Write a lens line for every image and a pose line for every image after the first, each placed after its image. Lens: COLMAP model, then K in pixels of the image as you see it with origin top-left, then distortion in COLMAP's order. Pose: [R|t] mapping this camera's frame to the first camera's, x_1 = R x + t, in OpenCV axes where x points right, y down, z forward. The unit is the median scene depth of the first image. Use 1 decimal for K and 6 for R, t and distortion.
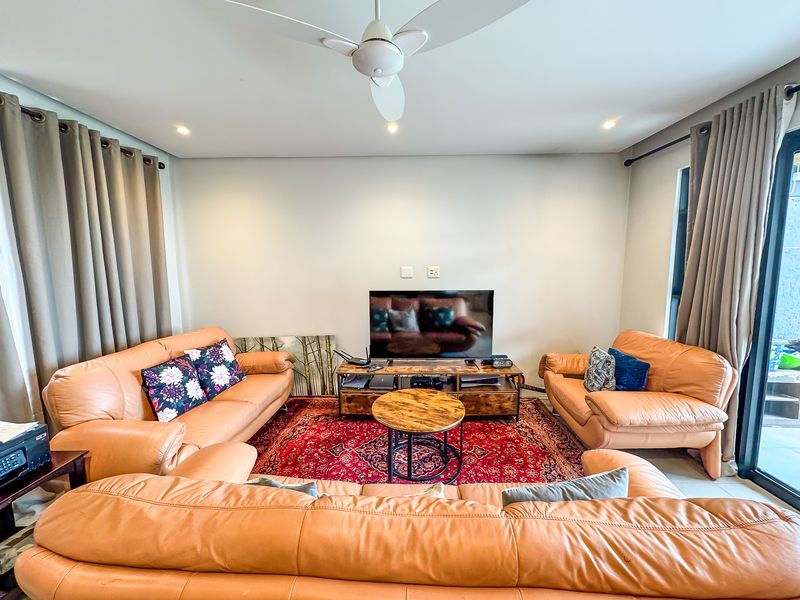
lens RADIAL K [[316.9, 0, 400.8], [0, 316.9, 300.5], [0, 0, 1]] dist [-0.001501, 0.000182]
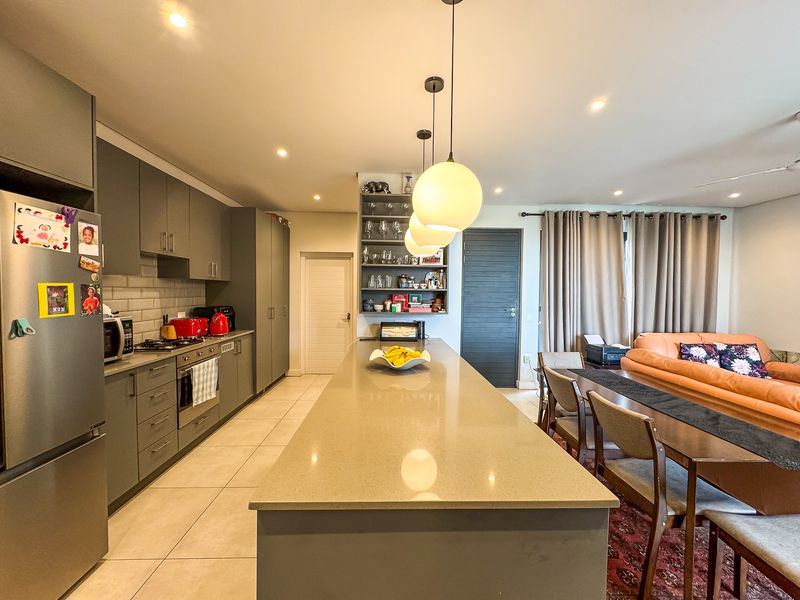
lens RADIAL K [[316.9, 0, 400.5], [0, 316.9, 300.5], [0, 0, 1]] dist [-0.001501, 0.000182]
pose [[0.054103, 0.034485, -0.997940, 0.664030], [-0.120193, 0.992362, 0.027776, 0.090823], [0.991275, 0.118442, 0.057835, -0.531965]]
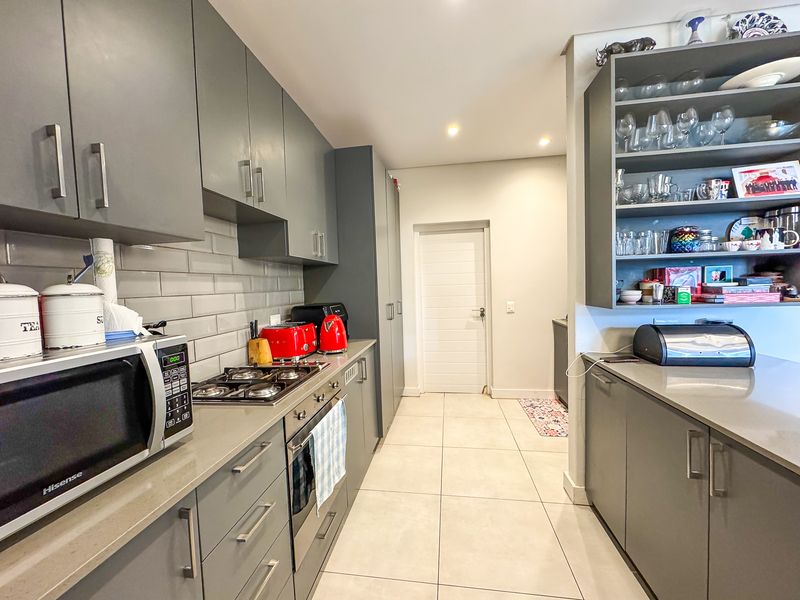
lens RADIAL K [[316.9, 0, 400.6], [0, 316.9, 300.2], [0, 0, 1]] dist [-0.001501, 0.000182]
pose [[-0.128420, 0.055135, -0.990186, 0.140253], [-0.075435, 0.995018, 0.065188, 0.159666], [0.988847, 0.083066, -0.123621, -0.887014]]
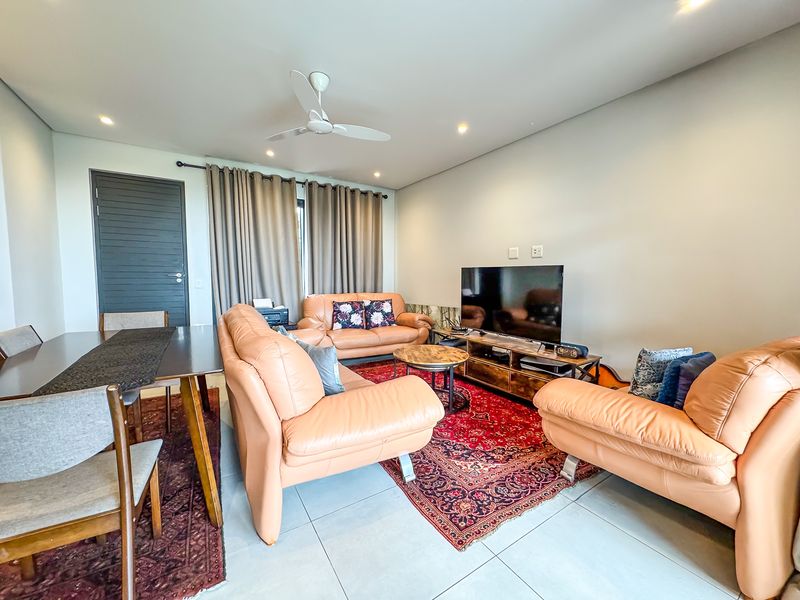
lens RADIAL K [[316.9, 0, 400.3], [0, 316.9, 299.5], [0, 0, 1]] dist [-0.001501, 0.000182]
pose [[0.563455, 0.071277, -0.823066, 0.810507], [-0.101497, 0.994696, 0.016657, 0.097989], [0.819889, 0.074153, 0.567701, 0.154210]]
